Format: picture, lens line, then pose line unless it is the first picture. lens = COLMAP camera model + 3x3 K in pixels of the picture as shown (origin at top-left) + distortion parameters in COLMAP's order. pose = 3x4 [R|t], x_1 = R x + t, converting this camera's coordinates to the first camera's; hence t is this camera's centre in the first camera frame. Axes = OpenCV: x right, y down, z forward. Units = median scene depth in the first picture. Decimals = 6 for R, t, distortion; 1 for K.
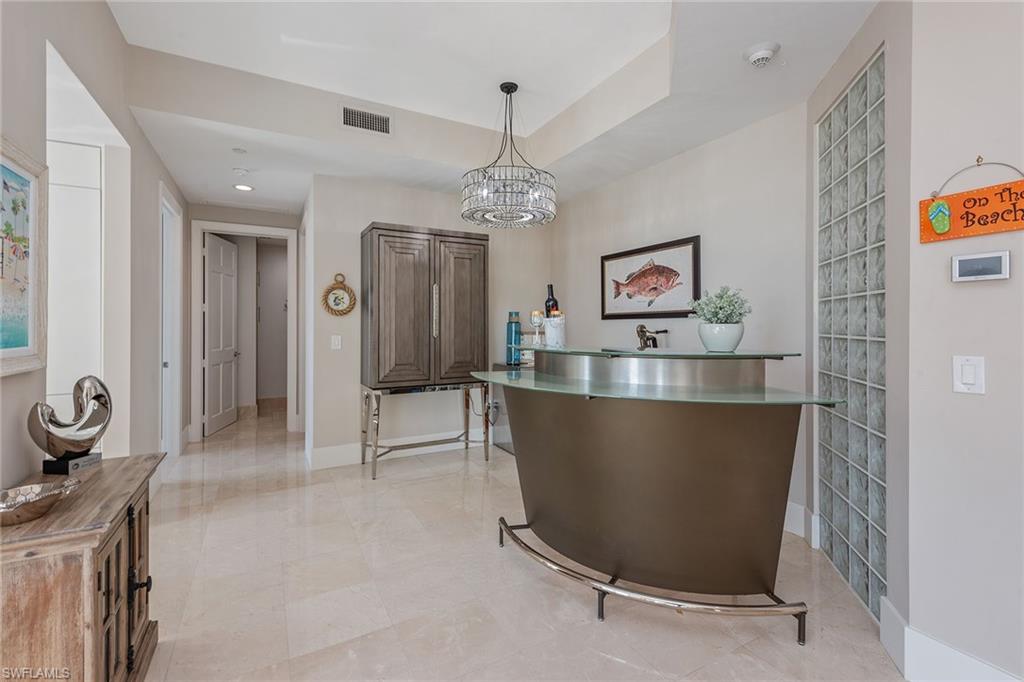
lens RADIAL K [[462.4, 0, 518.4], [0, 462.4, 334.5], [0, 0, 1]] dist [-0.001095, -0.000025]
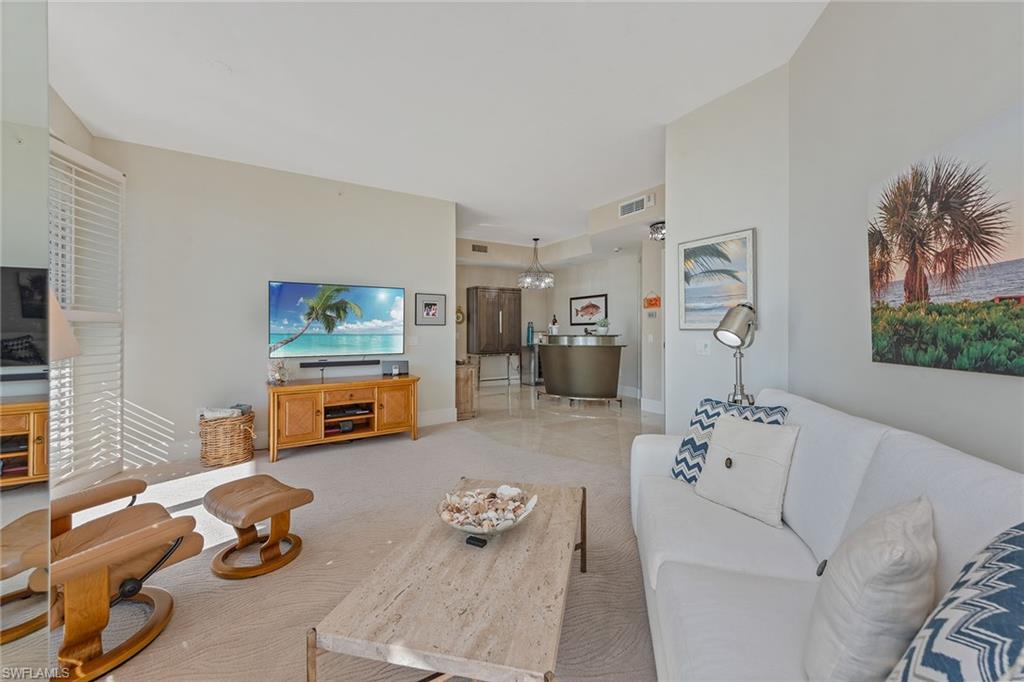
lens RADIAL K [[402.9, 0, 506.3], [0, 402.9, 335.7], [0, 0, 1]] dist [0.000059, -0.000015]
pose [[0.999708, -0.001516, 0.024118, -0.215478], [0.001652, 0.999983, -0.005629, 0.033907], [-0.024109, 0.005668, 0.999693, -1.147311]]
